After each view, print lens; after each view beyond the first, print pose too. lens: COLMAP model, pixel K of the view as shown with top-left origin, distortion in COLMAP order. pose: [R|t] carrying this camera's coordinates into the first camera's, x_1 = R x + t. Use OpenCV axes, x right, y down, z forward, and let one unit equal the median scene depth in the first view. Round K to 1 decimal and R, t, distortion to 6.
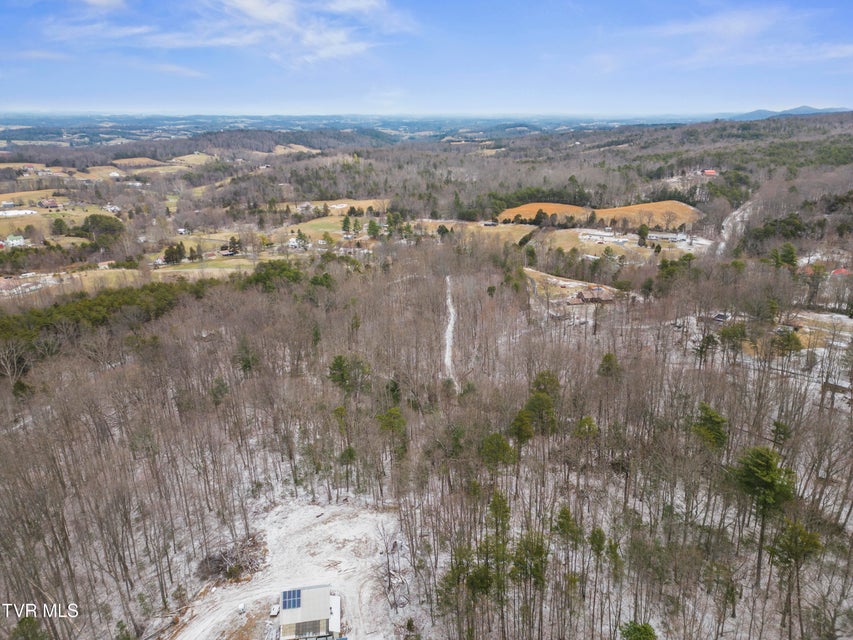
lens RADIAL K [[570.3, 0, 423.3], [0, 570.3, 322.0], [0, 0, 1]] dist [0.069954, -0.061346]
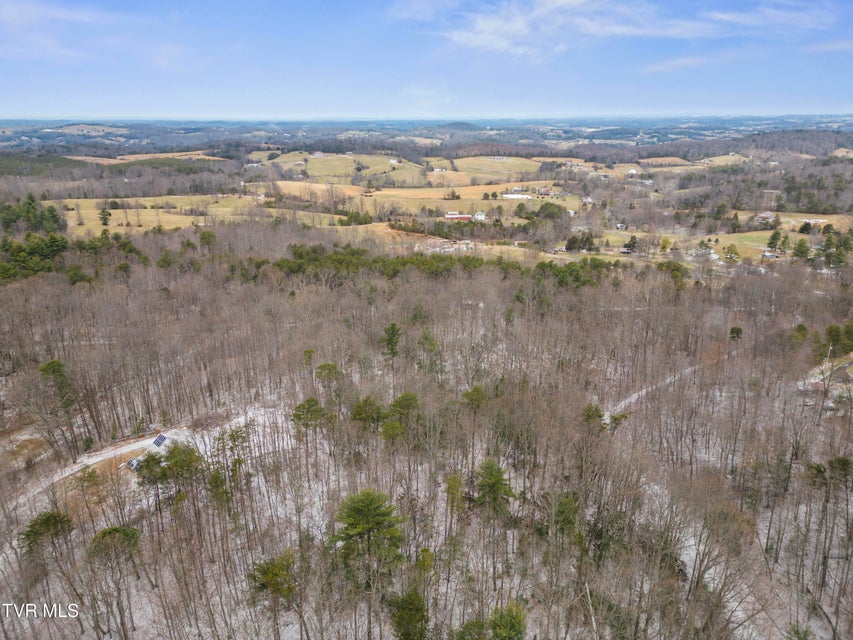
lens RADIAL K [[570.3, 0, 423.3], [0, 570.3, 322.0], [0, 0, 1]] dist [0.069954, -0.061346]
pose [[0.645283, 0.252632, -0.720963, 0.105376], [-0.253241, 0.961115, 0.110126, -0.012224], [0.720749, 0.111515, 0.684168, 0.040661]]
